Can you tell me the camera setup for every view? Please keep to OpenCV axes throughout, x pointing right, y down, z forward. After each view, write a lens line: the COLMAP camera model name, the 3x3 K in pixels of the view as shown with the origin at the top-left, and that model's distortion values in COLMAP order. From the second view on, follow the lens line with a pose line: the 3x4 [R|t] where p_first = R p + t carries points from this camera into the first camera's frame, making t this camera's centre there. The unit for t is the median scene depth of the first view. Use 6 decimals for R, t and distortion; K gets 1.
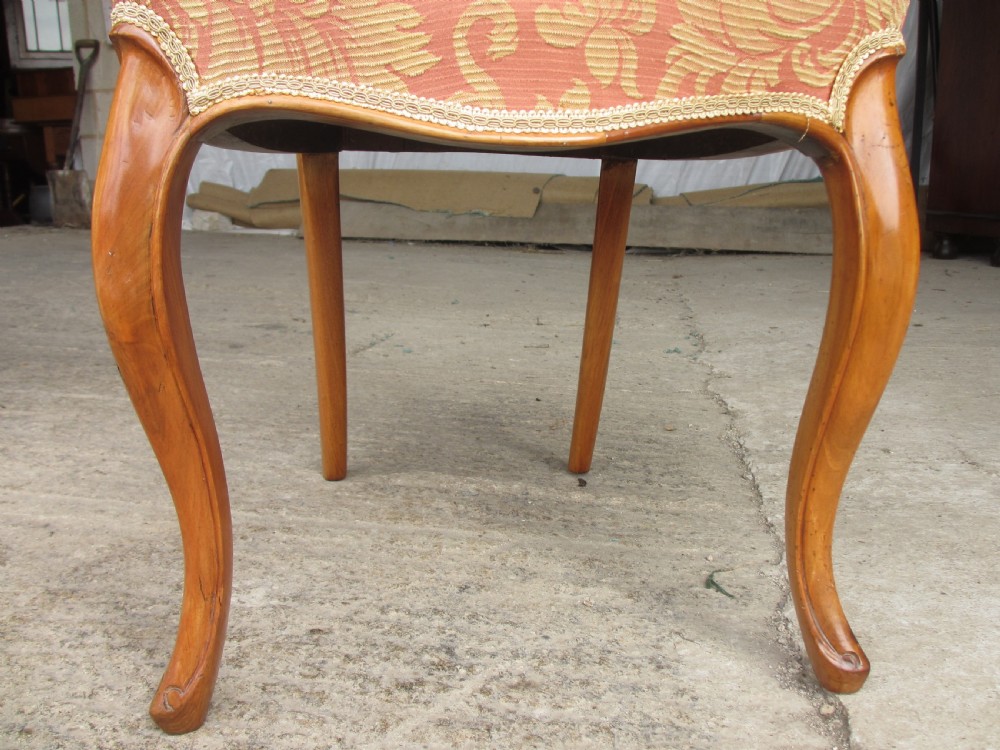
lens RADIAL K [[833.0, 0, 500.1], [0, 833.0, 376.0], [0, 0, 1]] dist [-0.055136, 0.022113]
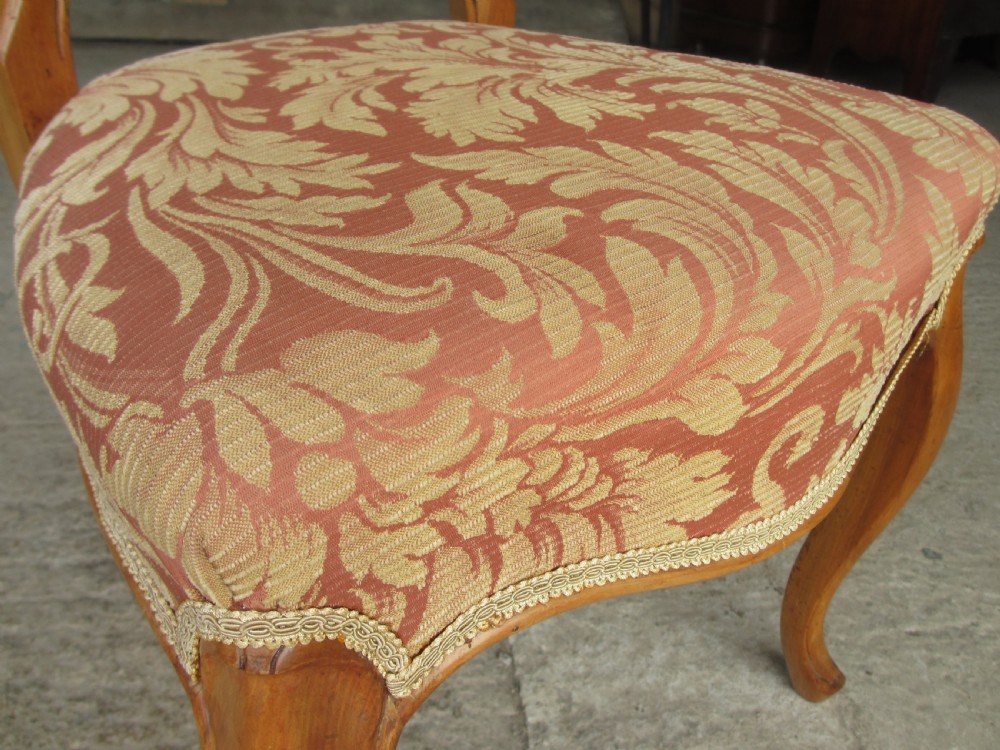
lens RADIAL K [[833.0, 0, 506.2], [0, 833.0, 370.2], [0, 0, 1]] dist [-0.055136, 0.022113]
pose [[0.953385, -0.118300, 0.277601, 0.156251], [0.029878, 0.952436, 0.303269, -0.413700], [-0.300274, -0.280838, 0.911573, 0.497307]]
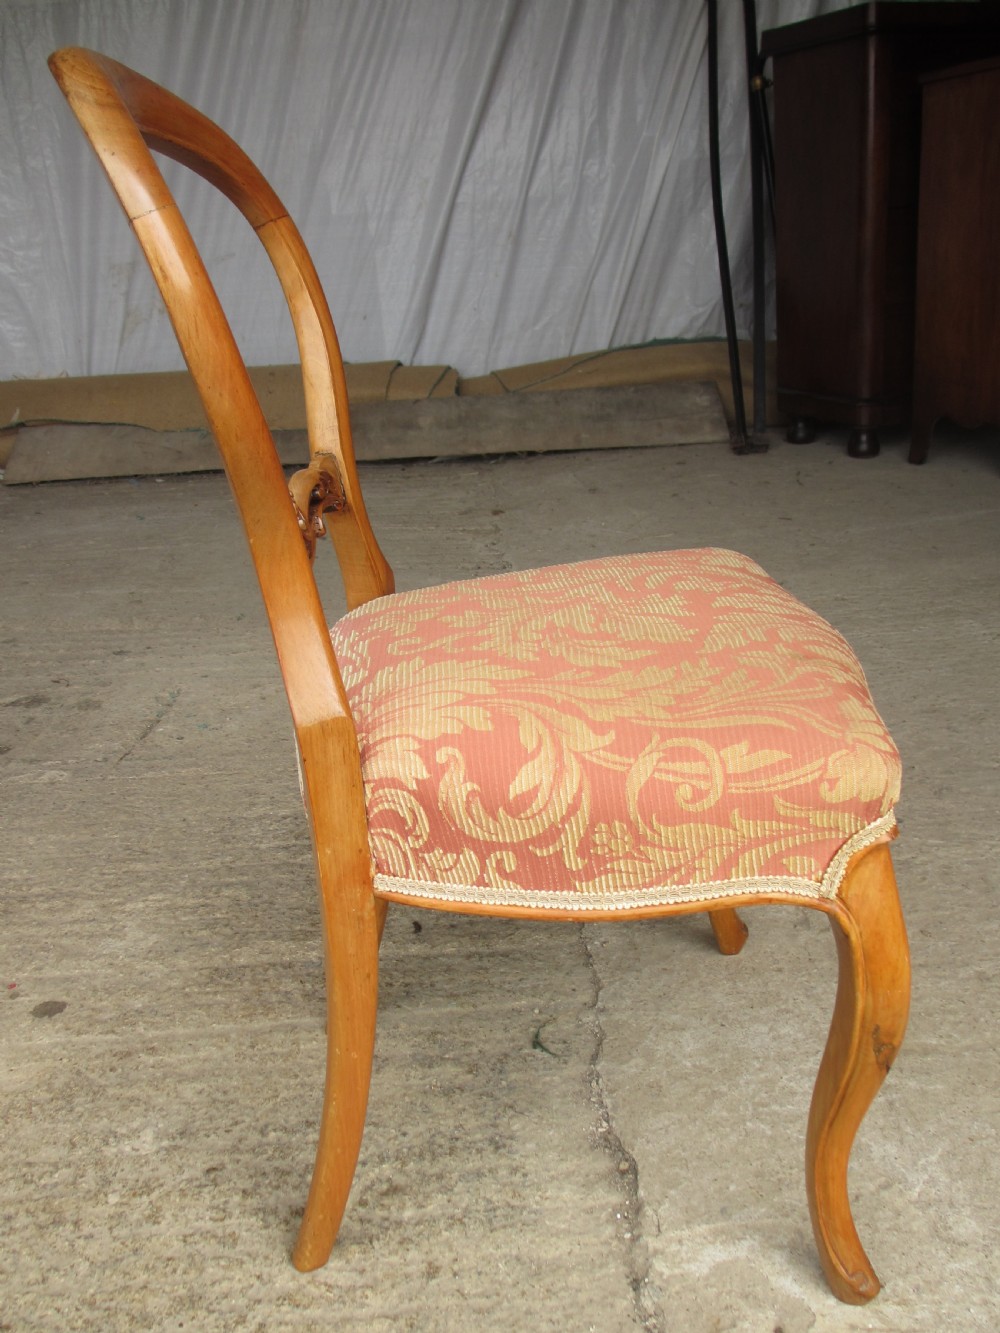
lens RADIAL K [[1110.4, 0, 491.8], [0, 1110.4, 661.3], [0, 0, 1]] dist [-0.055136, 0.022113]
pose [[0.976795, -0.134713, 0.166505, 0.004778], [0.113062, 0.984601, 0.133330, -0.441633], [-0.181902, -0.111411, 0.976985, -0.402965]]
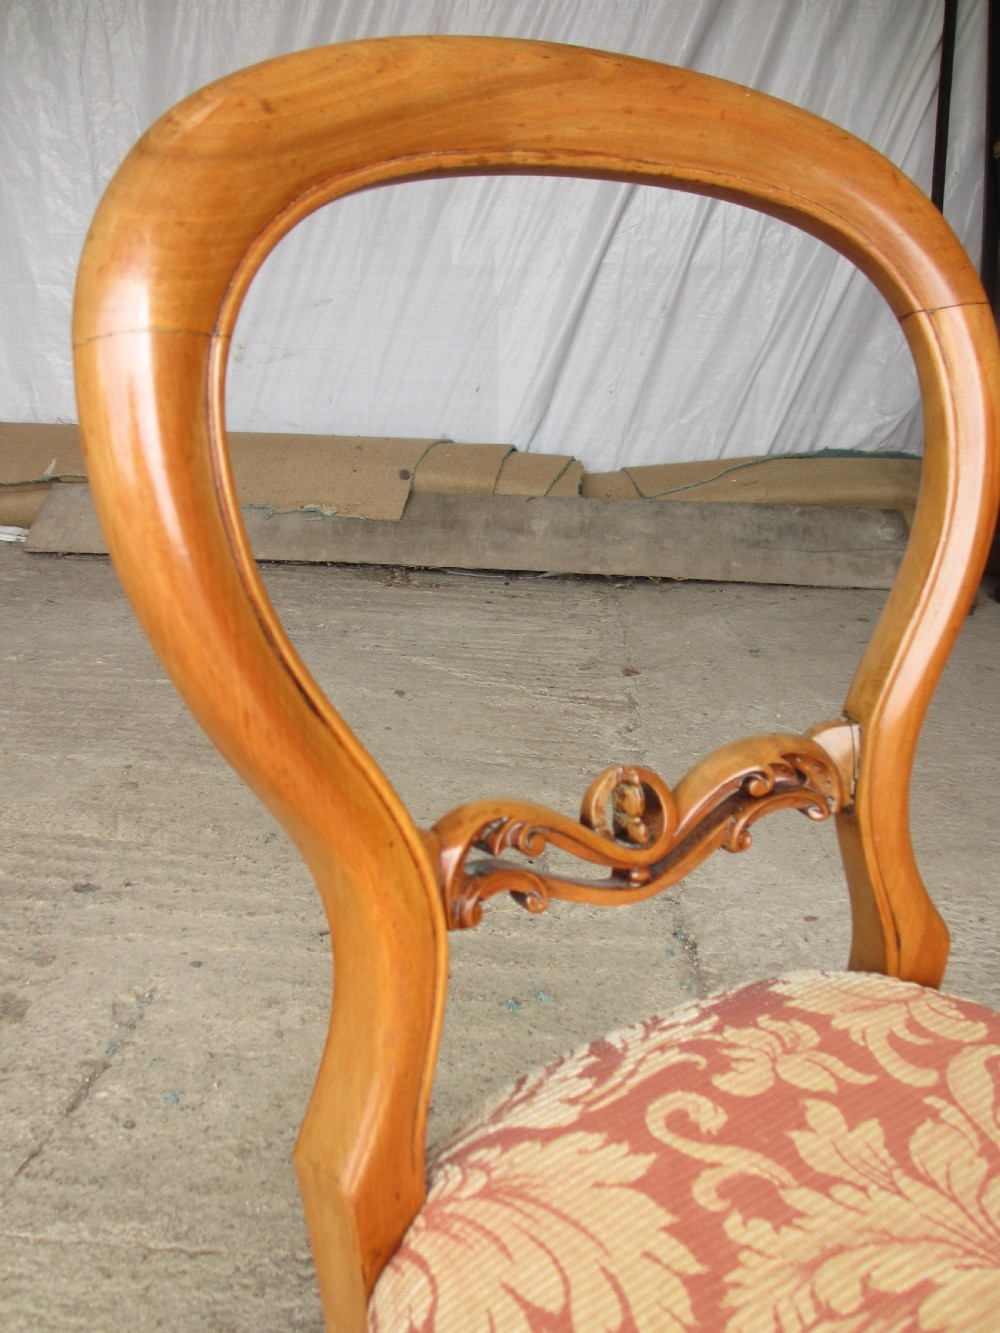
lens RADIAL K [[1110.4, 0, 489.9], [0, 1110.4, 673.4], [0, 0, 1]] dist [-0.055136, 0.022113]
pose [[0.993287, -0.024364, 0.113083, 0.037339], [0.013230, 0.995081, 0.098180, -0.738416], [-0.114918, -0.096025, 0.988723, 0.608386]]
